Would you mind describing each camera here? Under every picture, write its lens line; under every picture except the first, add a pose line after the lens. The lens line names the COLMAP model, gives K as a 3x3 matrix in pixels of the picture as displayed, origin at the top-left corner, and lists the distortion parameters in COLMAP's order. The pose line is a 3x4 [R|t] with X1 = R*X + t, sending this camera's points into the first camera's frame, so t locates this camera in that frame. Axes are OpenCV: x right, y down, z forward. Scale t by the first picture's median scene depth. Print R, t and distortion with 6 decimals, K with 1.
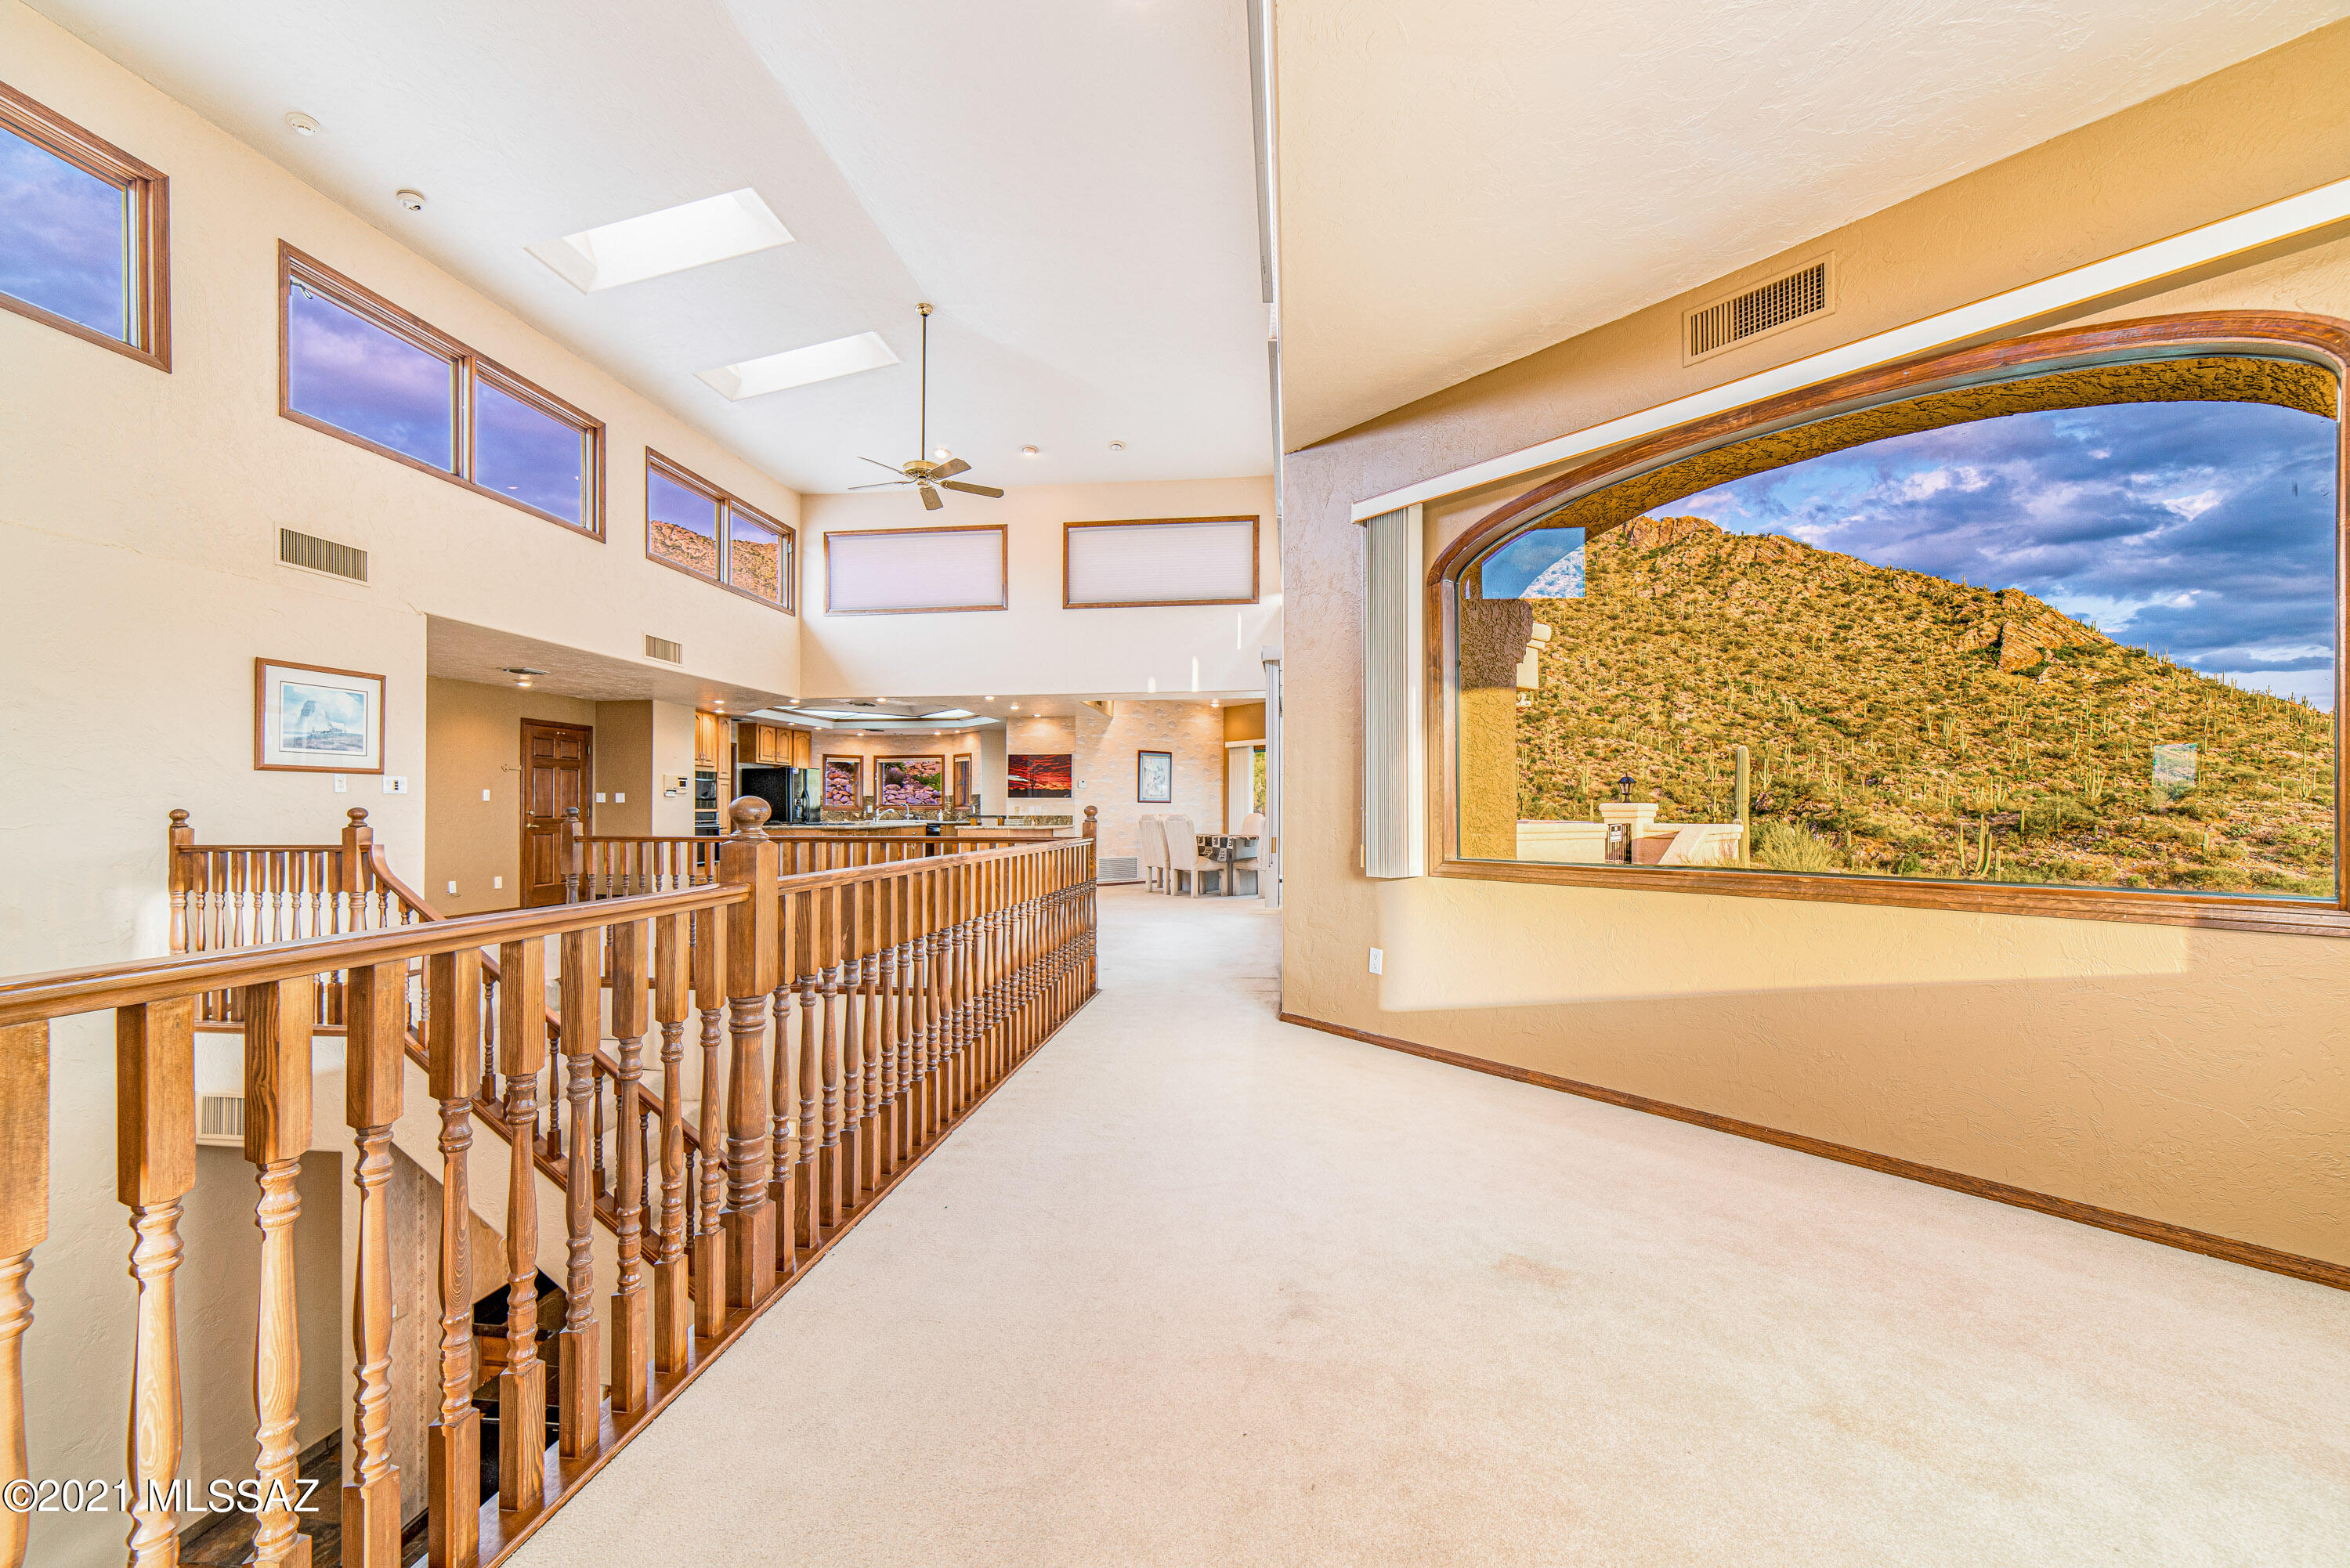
lens RADIAL K [[927.6, 0, 1173.9], [0, 927.6, 802.0], [0, 0, 1]] dist [-0.009994, 0.005095]
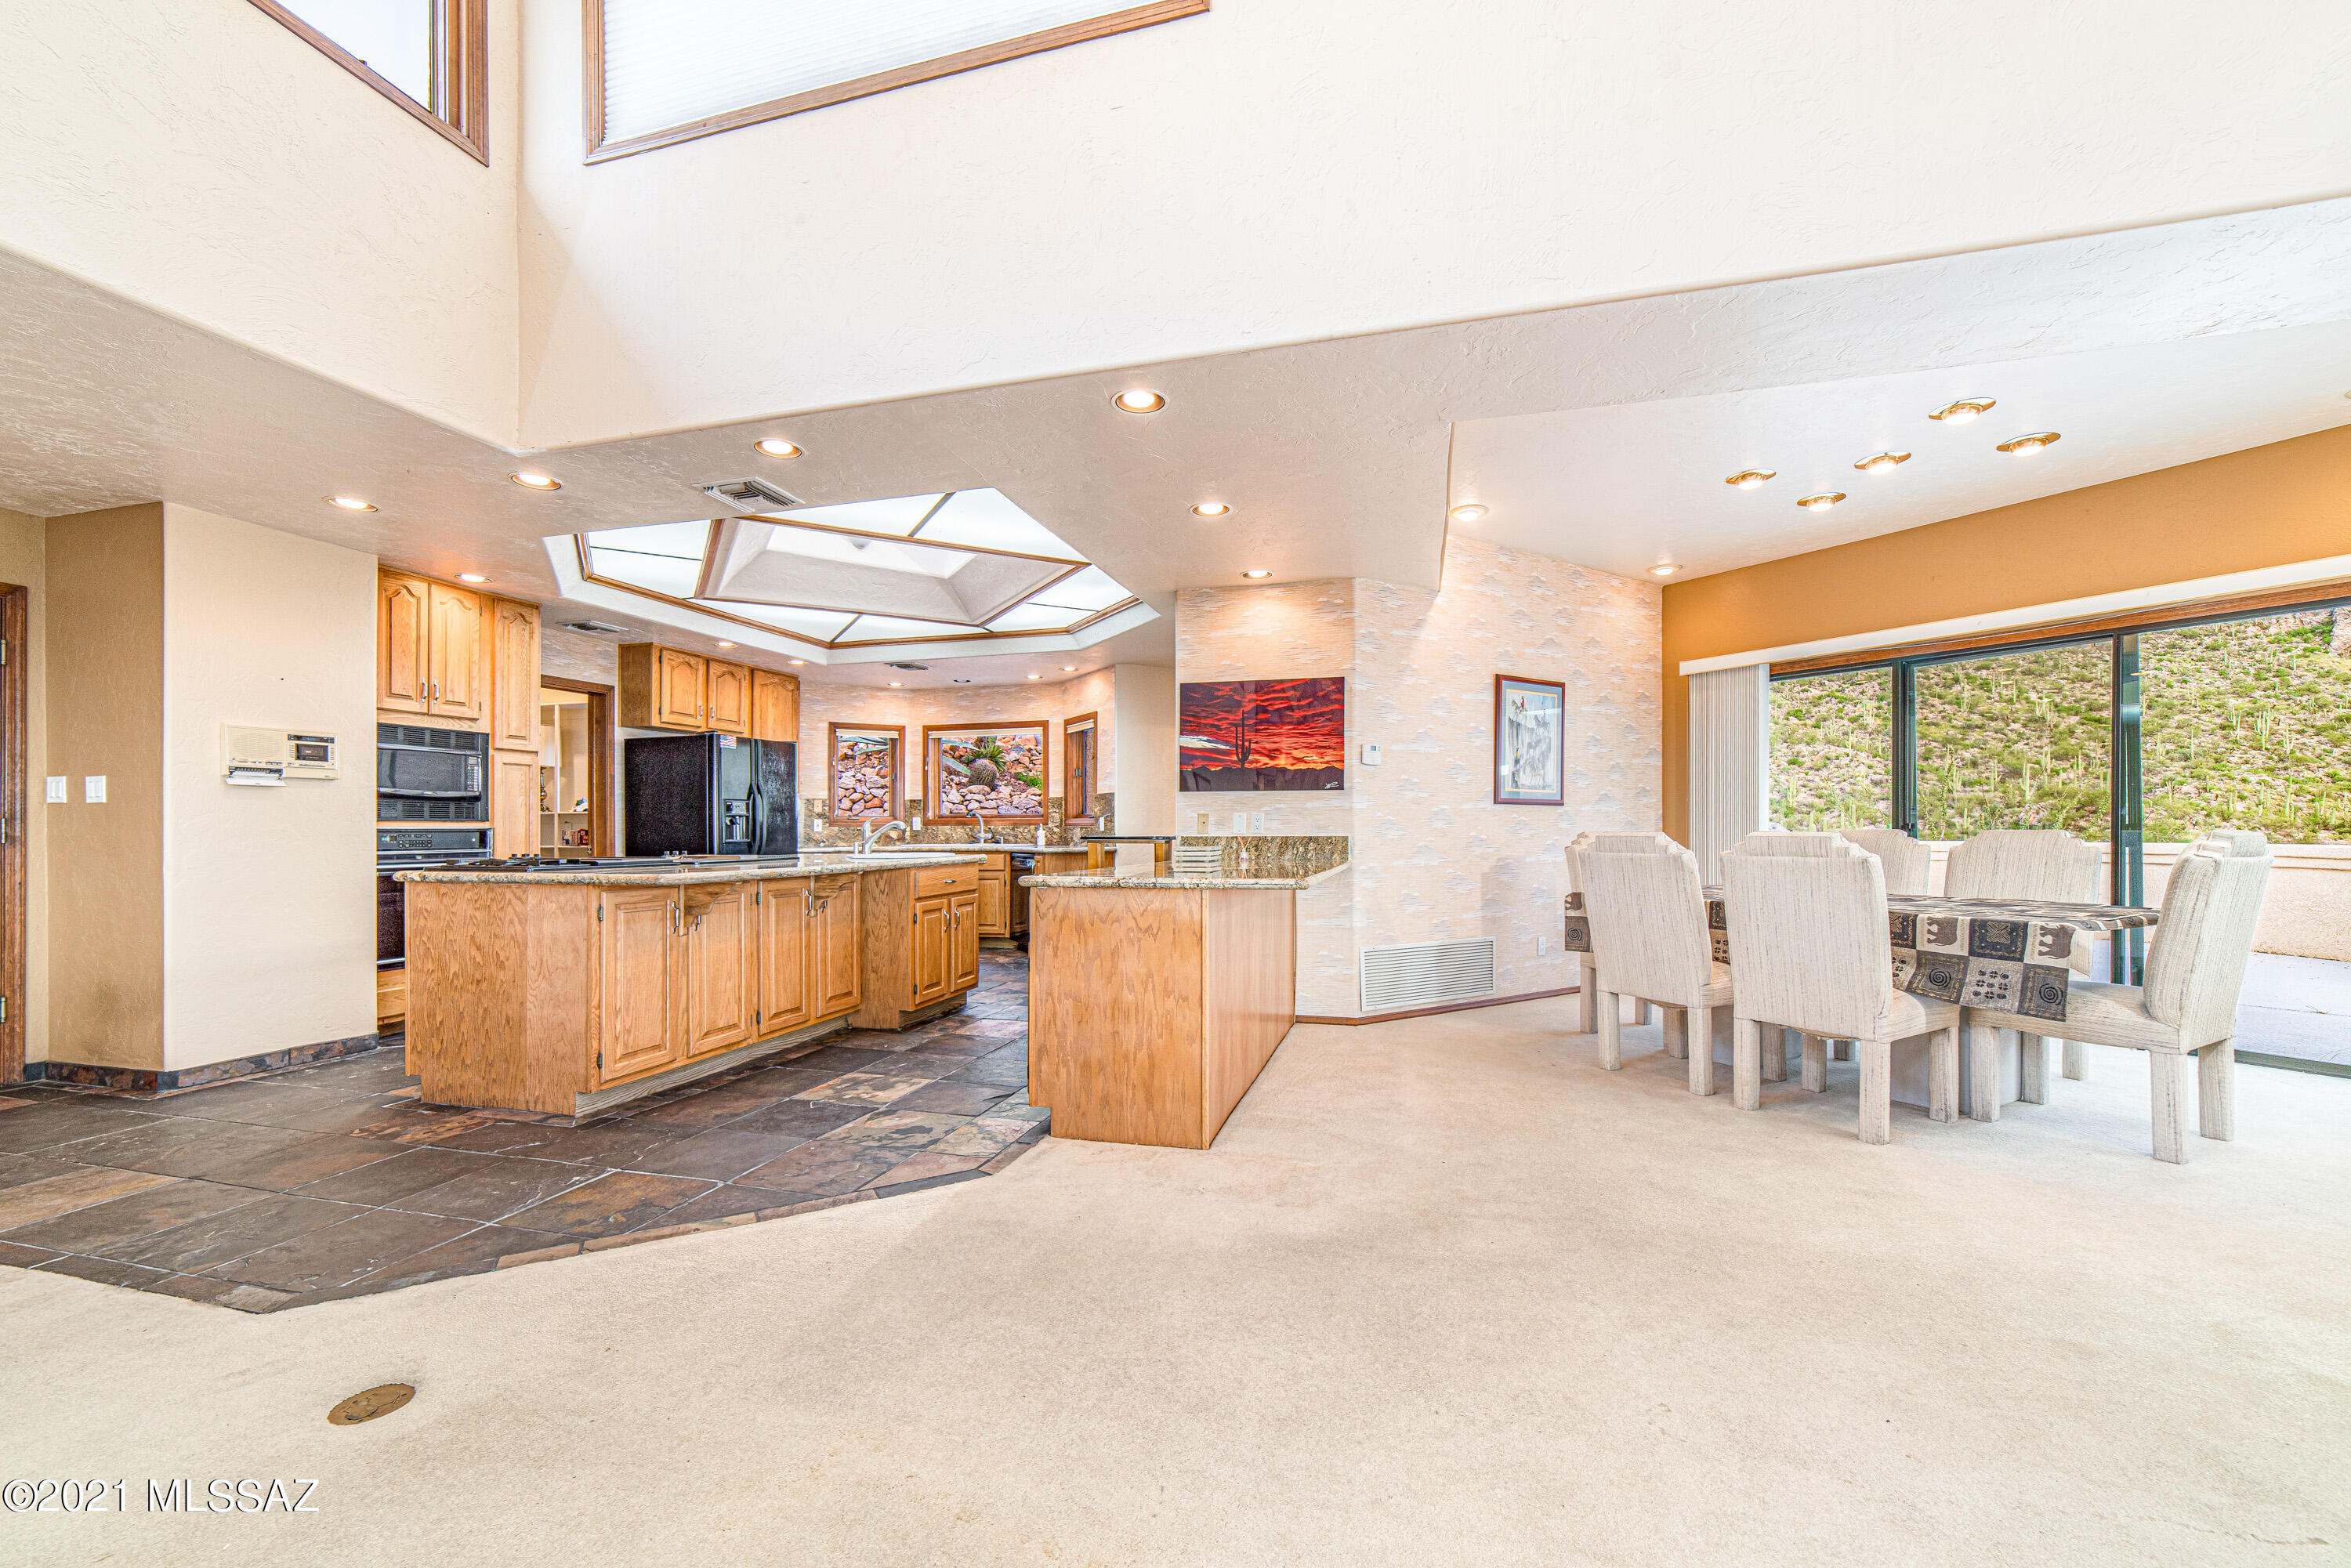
lens RADIAL K [[941.2, 0, 1171.5], [0, 941.2, 818.8], [0, 0, 1]] dist [-0.000382, 0.000204]
pose [[0.988508, -0.004318, -0.151108, -0.113879], [0.004242, 0.999991, -0.000830, 0.006716], [0.151111, 0.000179, 0.988517, 0.563446]]
